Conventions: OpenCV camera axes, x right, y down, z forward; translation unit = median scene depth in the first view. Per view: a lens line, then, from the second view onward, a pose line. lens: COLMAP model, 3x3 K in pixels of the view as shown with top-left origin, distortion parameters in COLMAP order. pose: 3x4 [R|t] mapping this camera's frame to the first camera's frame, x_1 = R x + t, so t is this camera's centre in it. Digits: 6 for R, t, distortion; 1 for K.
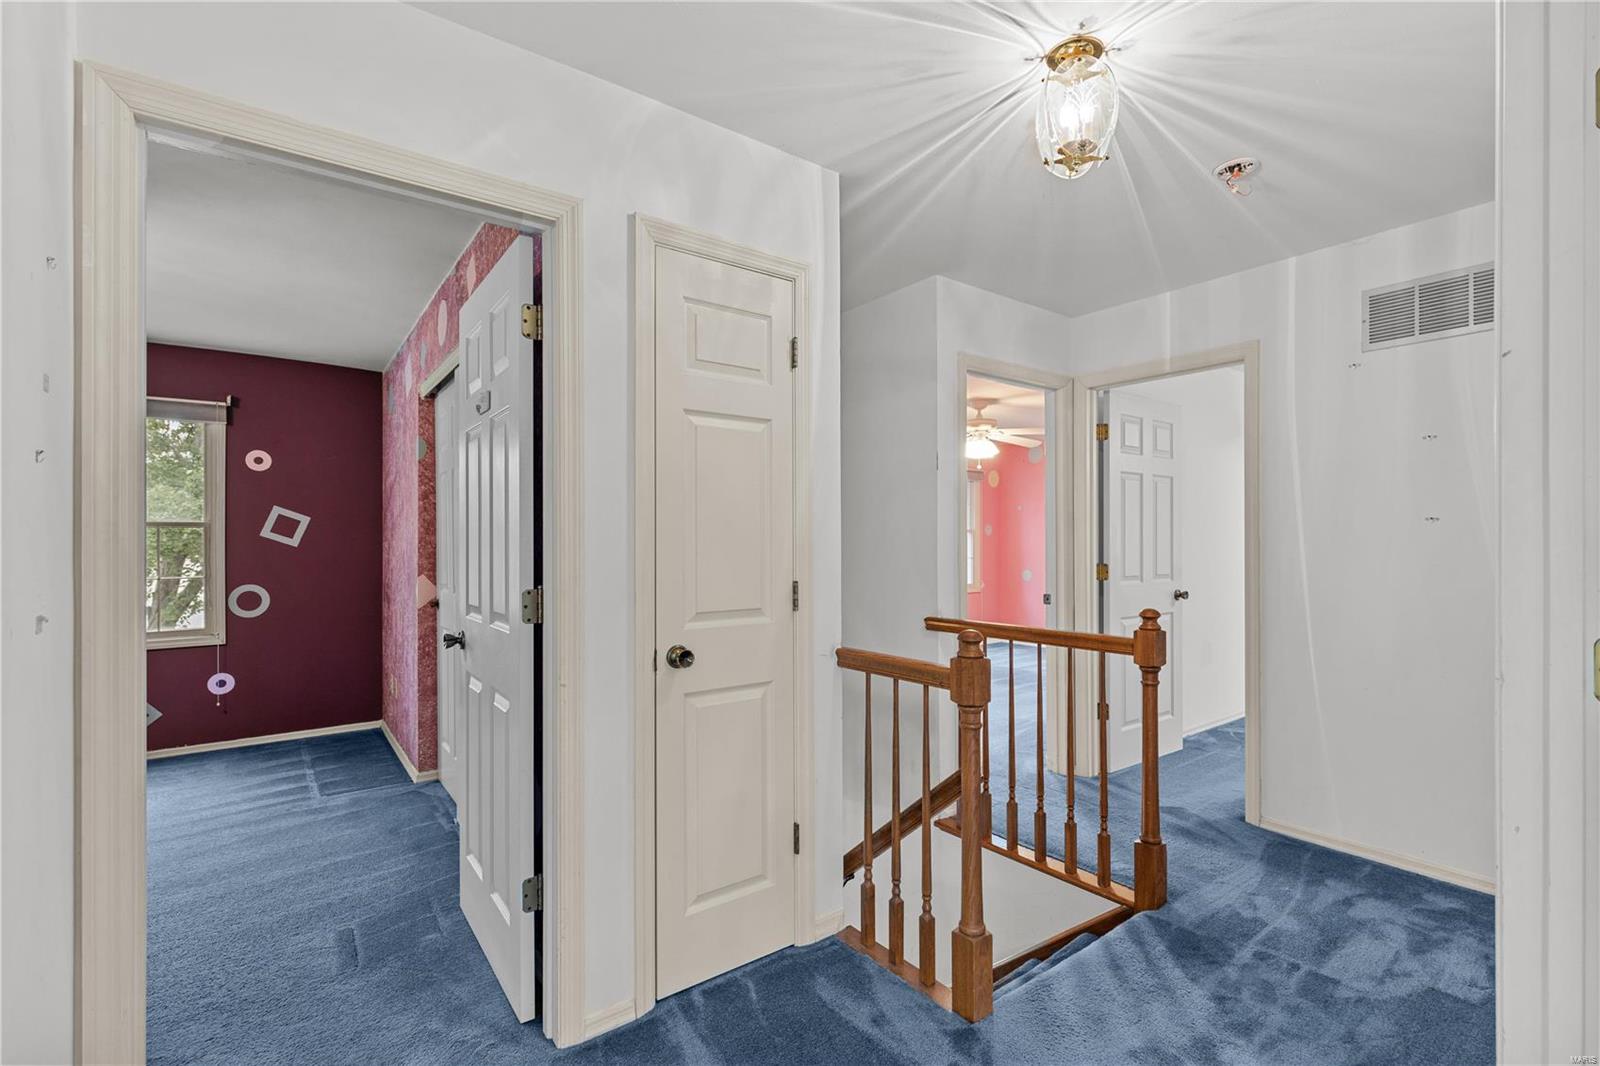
lens RADIAL K [[717.6, 0, 803.2], [0, 717.6, 535.0], [0, 0, 1]] dist [-0.000106, -0.000431]
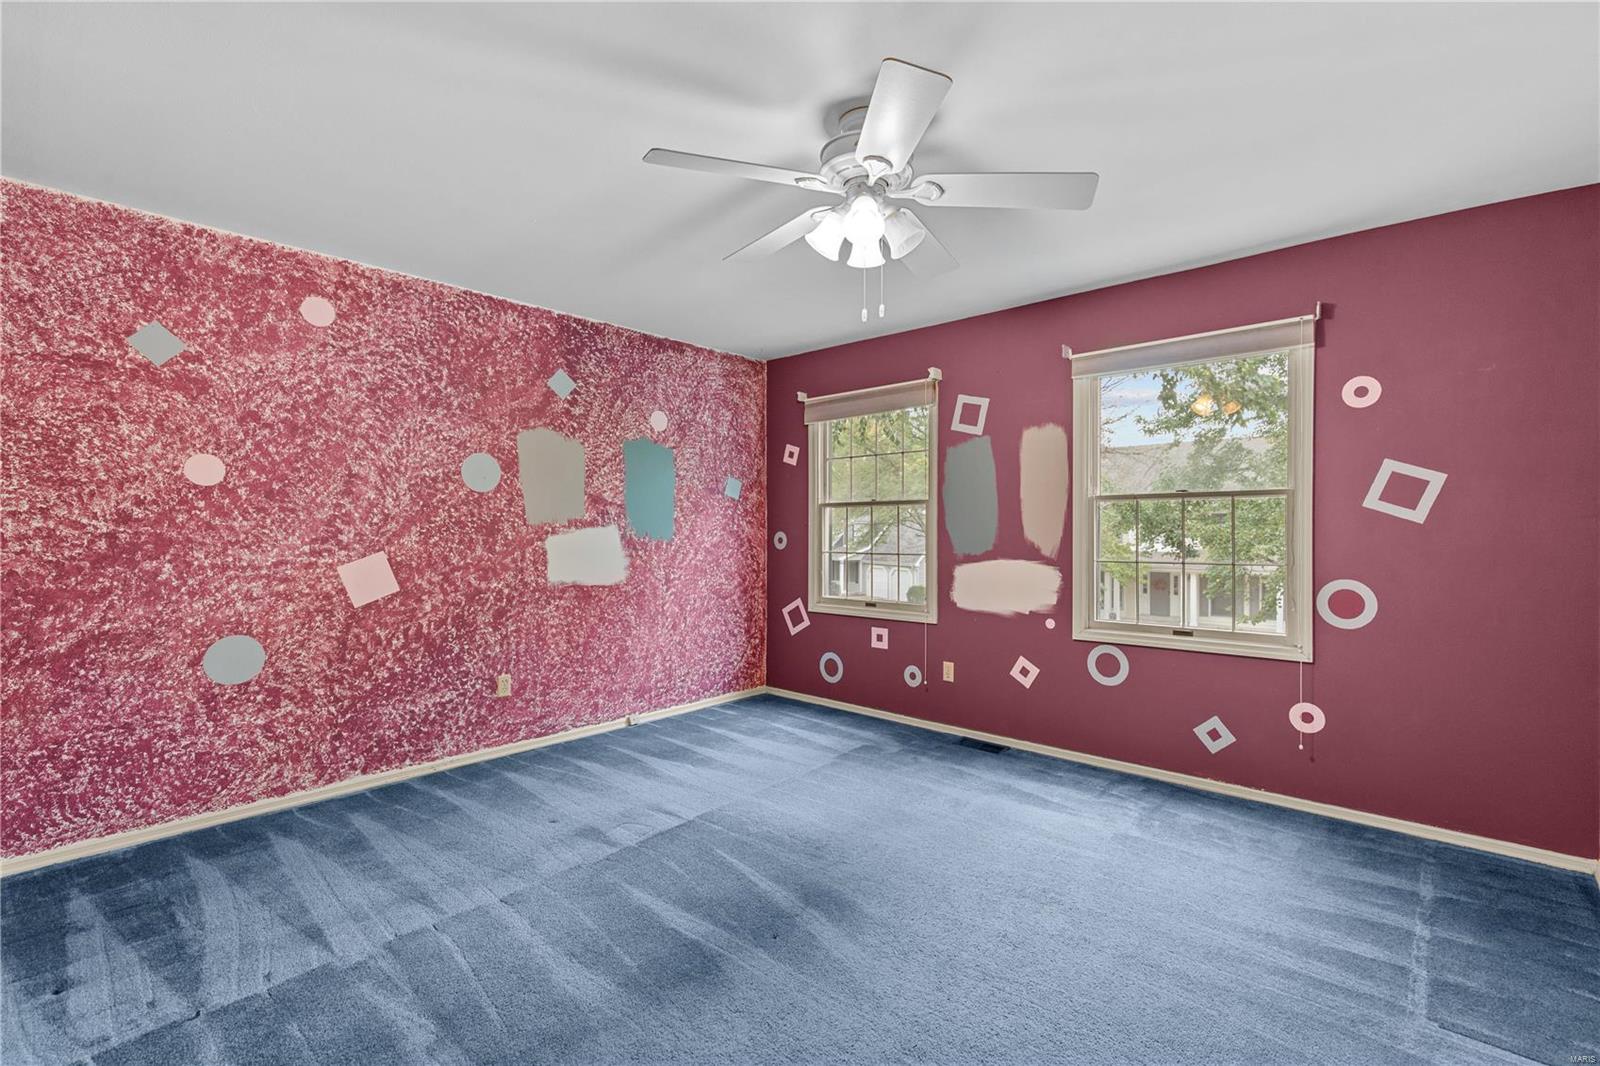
lens RADIAL K [[717.6, 0, 803.2], [0, 717.6, 535.0], [0, 0, 1]] dist [-0.000106, -0.000431]
pose [[0.178915, 0.019388, -0.983673, -0.208830], [0.016971, 0.999596, 0.022788, 0.003503], [0.983718, -0.020771, 0.178514, 0.389015]]
